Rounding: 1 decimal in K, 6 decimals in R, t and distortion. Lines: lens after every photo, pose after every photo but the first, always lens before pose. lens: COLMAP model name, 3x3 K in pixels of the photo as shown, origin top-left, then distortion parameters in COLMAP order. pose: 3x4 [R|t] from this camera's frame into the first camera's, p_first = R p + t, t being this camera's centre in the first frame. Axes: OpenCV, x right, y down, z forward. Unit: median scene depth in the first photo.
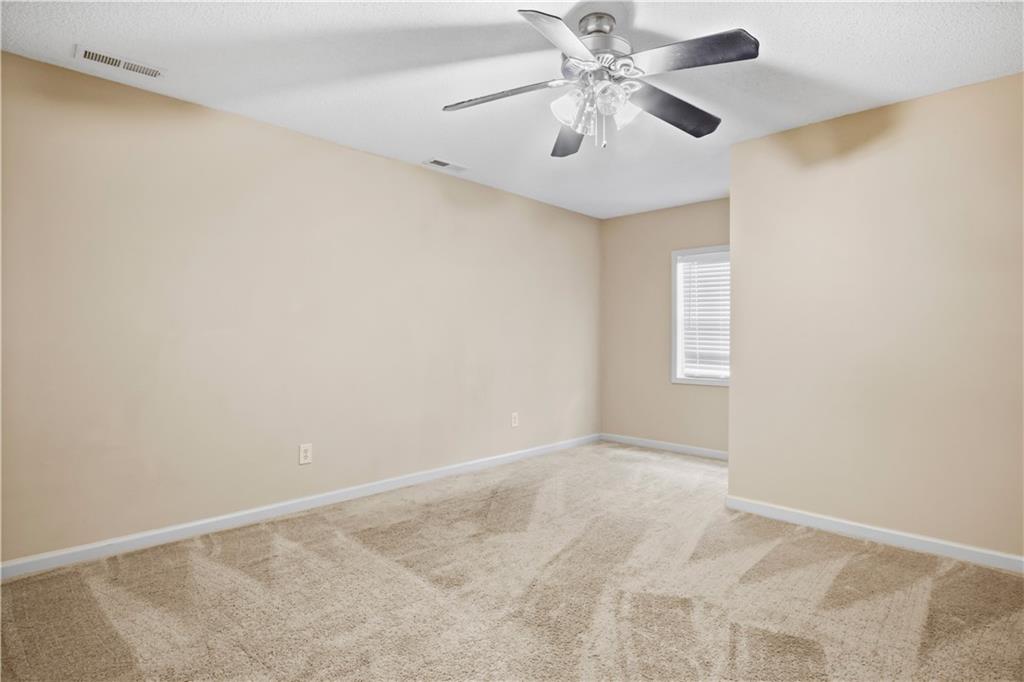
lens RADIAL K [[518.2, 0, 515.9], [0, 518.2, 336.3], [0, 0, 1]] dist [-0.032698, 0.001418]
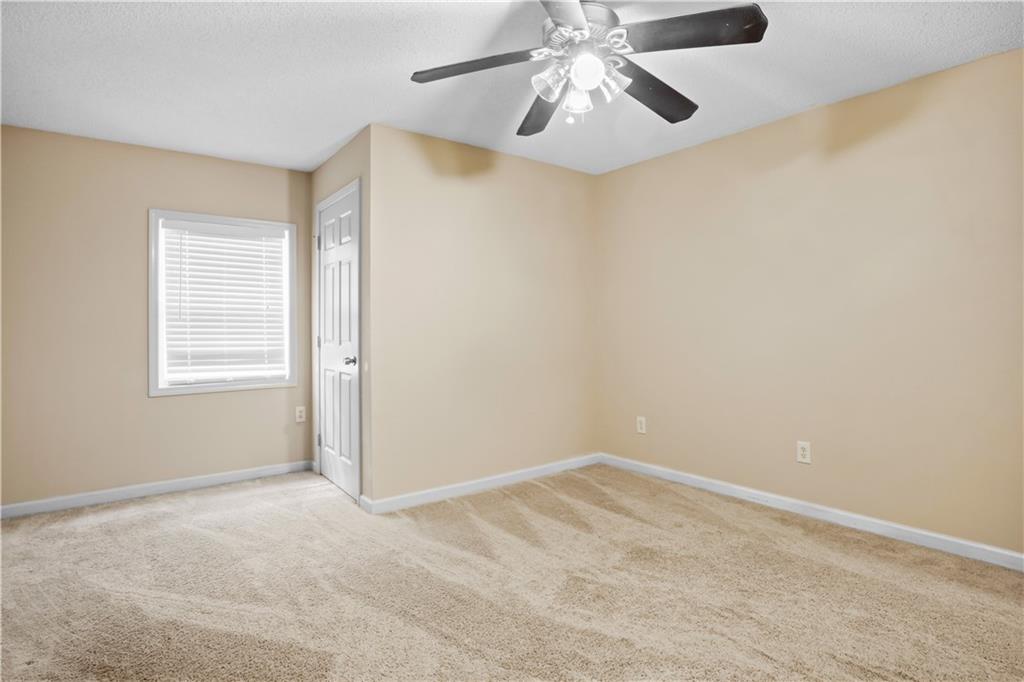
lens RADIAL K [[529.2, 0, 512.6], [0, 529.2, 308.5], [0, 0, 1]] dist [-0.028740, 0.000800]
pose [[0.150934, 0.031565, 0.988040, -0.447253], [0.012886, 0.999342, -0.033895, 0.001573], [-0.988460, 0.017848, 0.150428, 0.560509]]
